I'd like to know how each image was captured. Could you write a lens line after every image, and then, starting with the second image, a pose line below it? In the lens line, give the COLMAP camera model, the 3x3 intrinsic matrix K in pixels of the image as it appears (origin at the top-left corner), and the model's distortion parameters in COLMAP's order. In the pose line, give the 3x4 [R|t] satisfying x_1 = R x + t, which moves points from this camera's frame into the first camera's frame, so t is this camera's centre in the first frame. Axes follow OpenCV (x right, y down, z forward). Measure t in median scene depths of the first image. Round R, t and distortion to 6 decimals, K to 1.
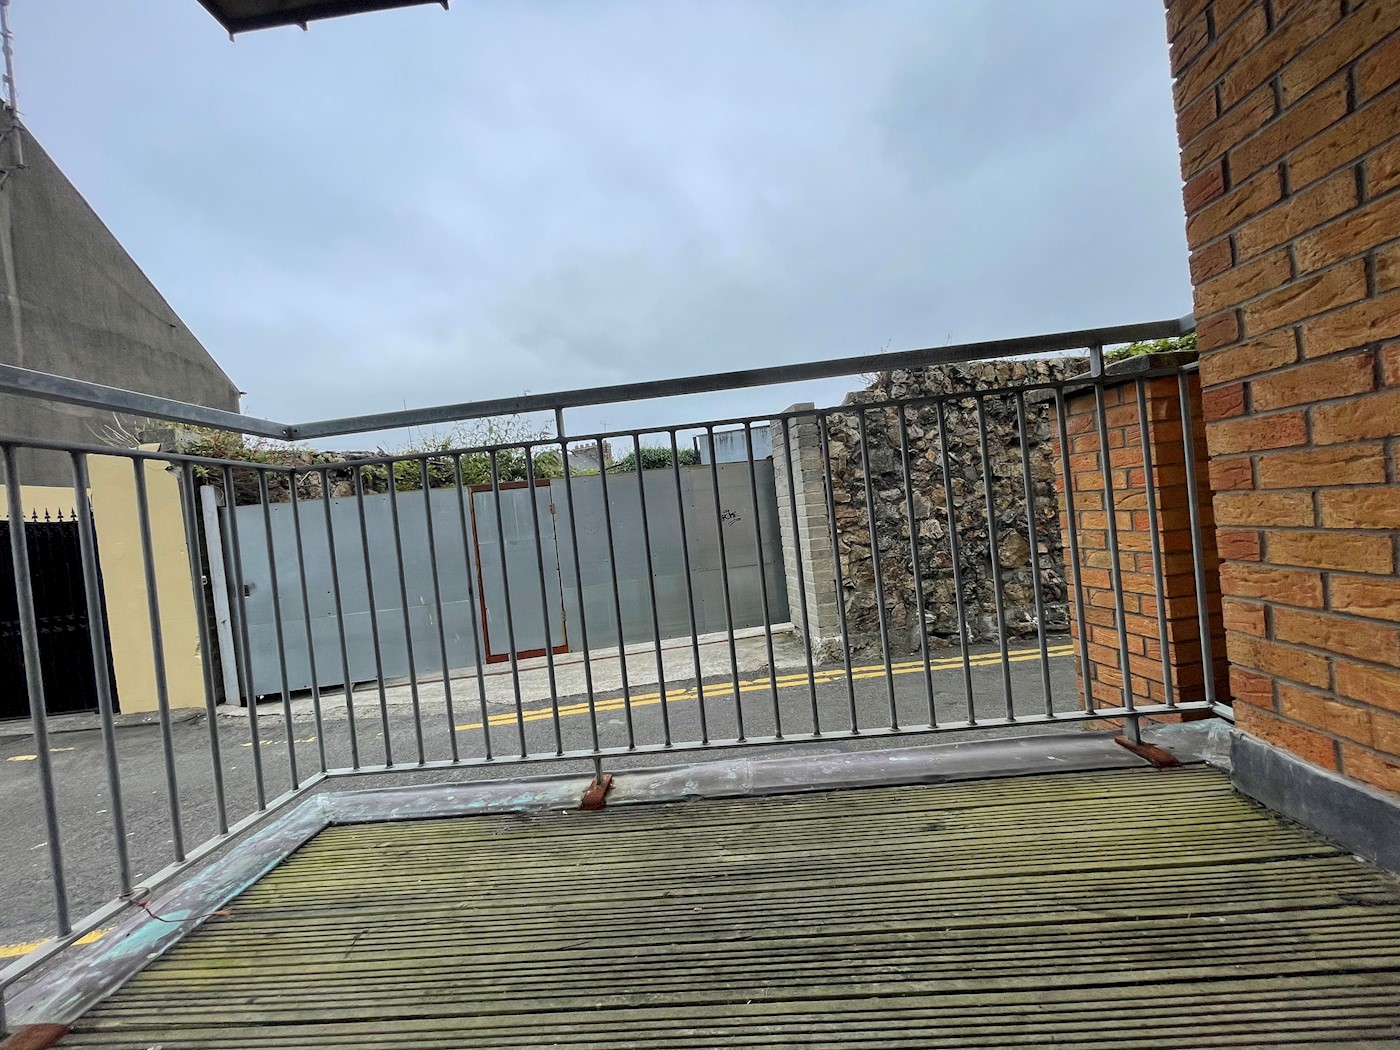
lens RADIAL K [[568.8, 0, 701.7], [0, 568.8, 519.5], [0, 0, 1]] dist [0.002428, 0.000193]
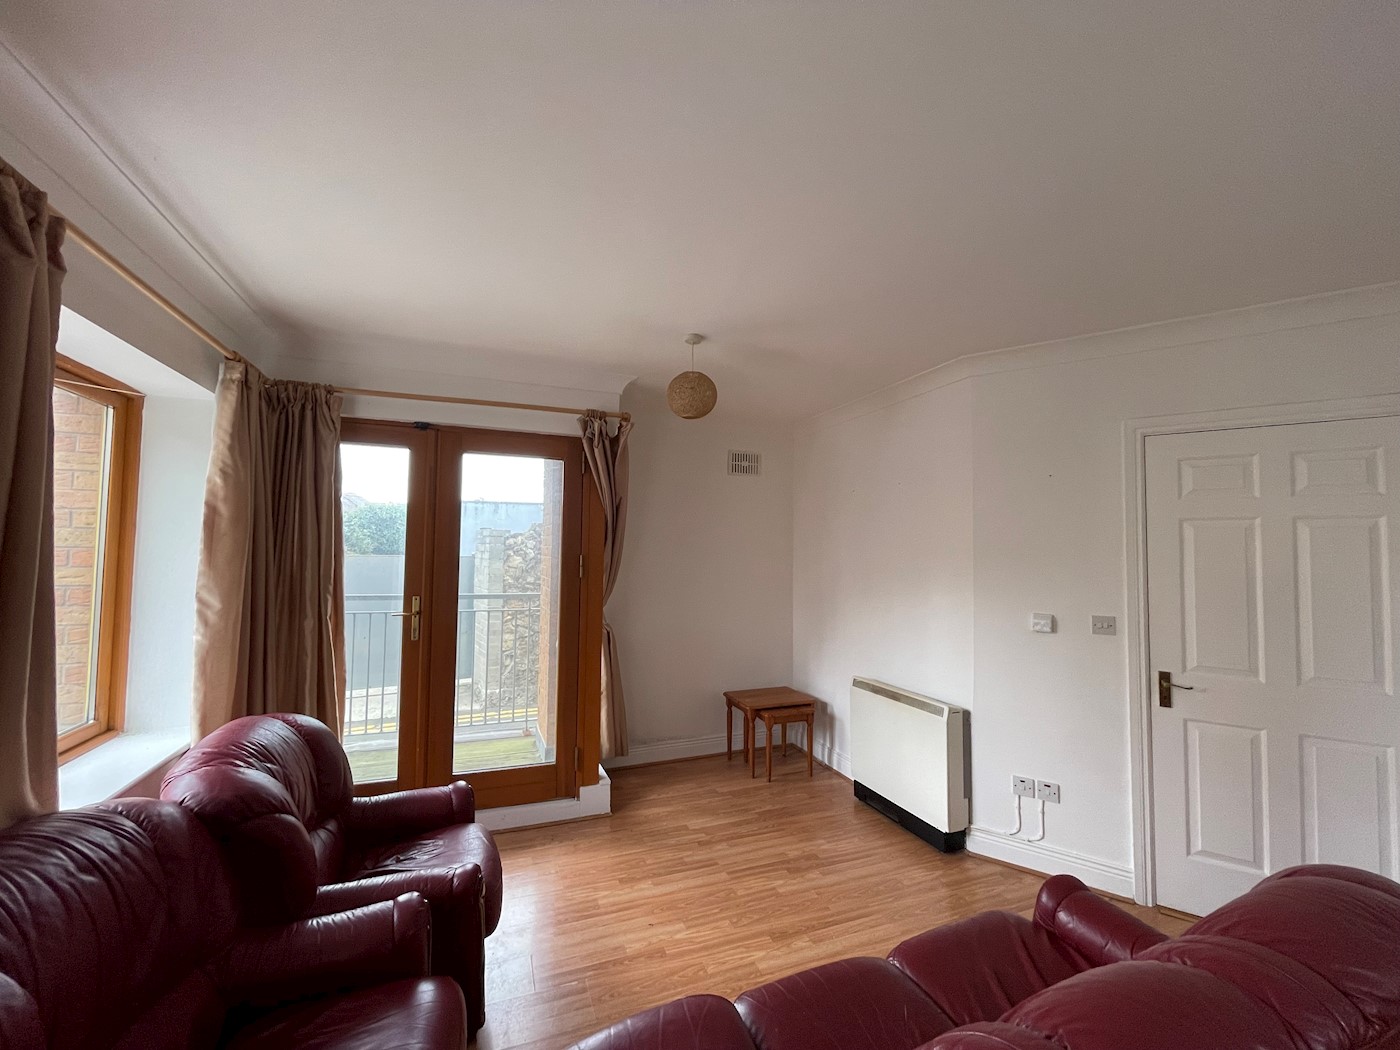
lens RADIAL K [[568.8, 0, 698.1], [0, 568.8, 523.4], [0, 0, 1]] dist [0.002428, 0.000193]
pose [[0.907166, 0.137120, 0.397804, 0.062232], [-0.106918, 0.989500, -0.097252, -0.129572], [-0.406962, 0.045691, 0.912302, -0.566222]]
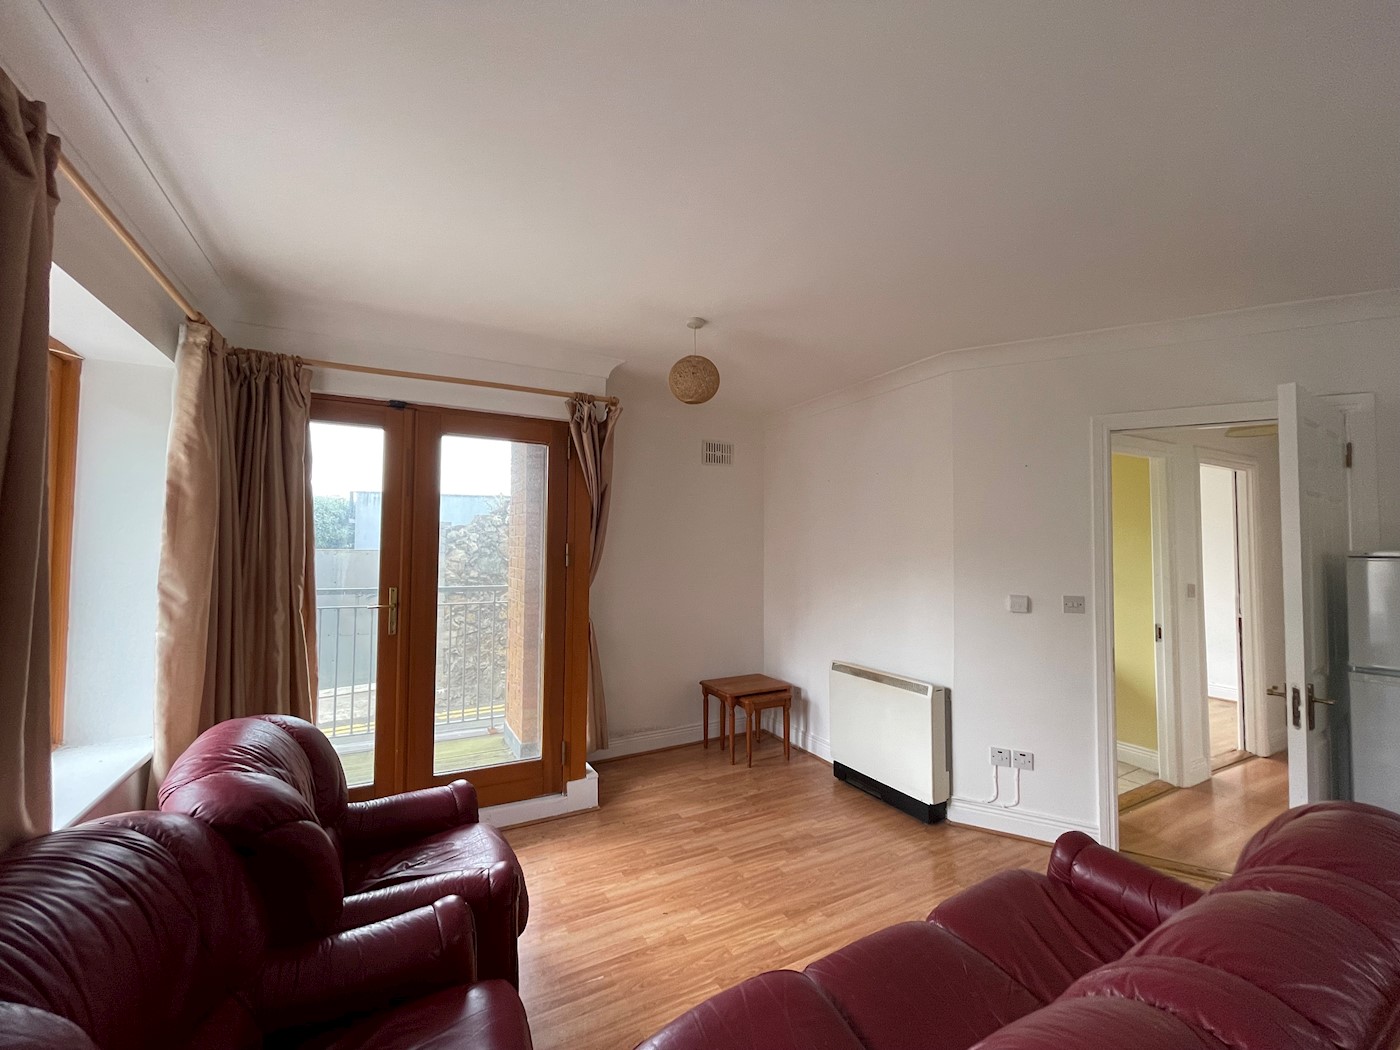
lens RADIAL K [[568.8, 0, 698.5], [0, 568.8, 523.5], [0, 0, 1]] dist [0.002428, 0.000193]
pose [[0.850307, 0.133665, 0.509030, 0.011589], [-0.095334, 0.990329, -0.100798, -0.116563], [-0.517581, 0.037182, 0.854826, -0.535106]]
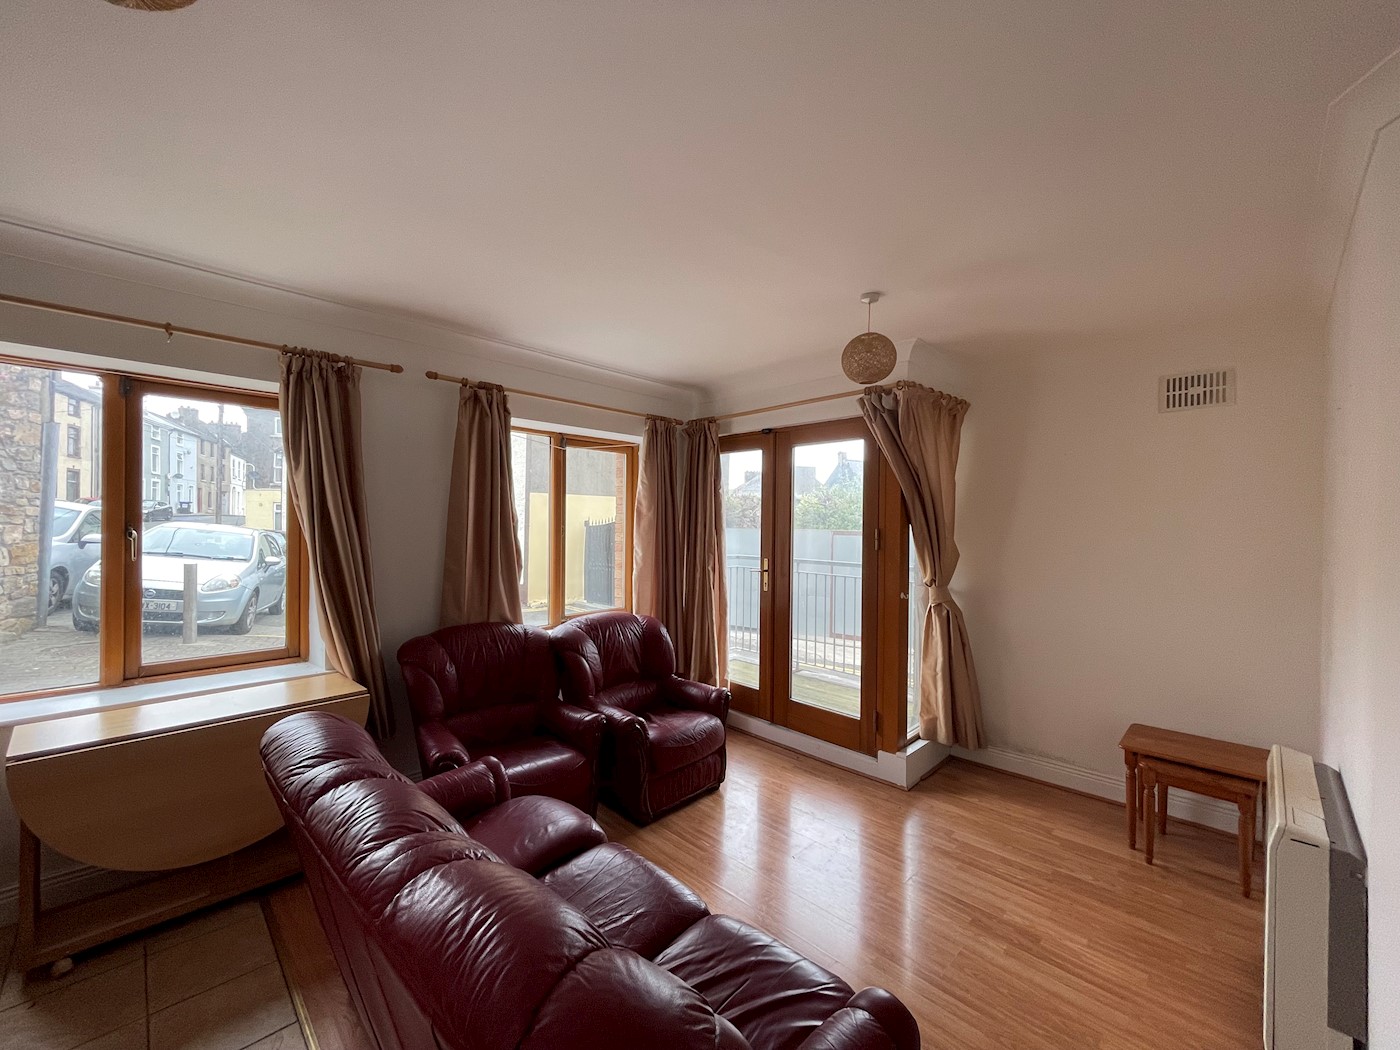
lens RADIAL K [[568.8, 0, 702.1], [0, 568.8, 521.9], [0, 0, 1]] dist [0.002428, 0.000193]
pose [[0.734982, 0.109089, -0.669254, 0.450907], [-0.091714, 0.993898, 0.061285, -0.167405], [0.671856, 0.016337, 0.740502, -0.556446]]
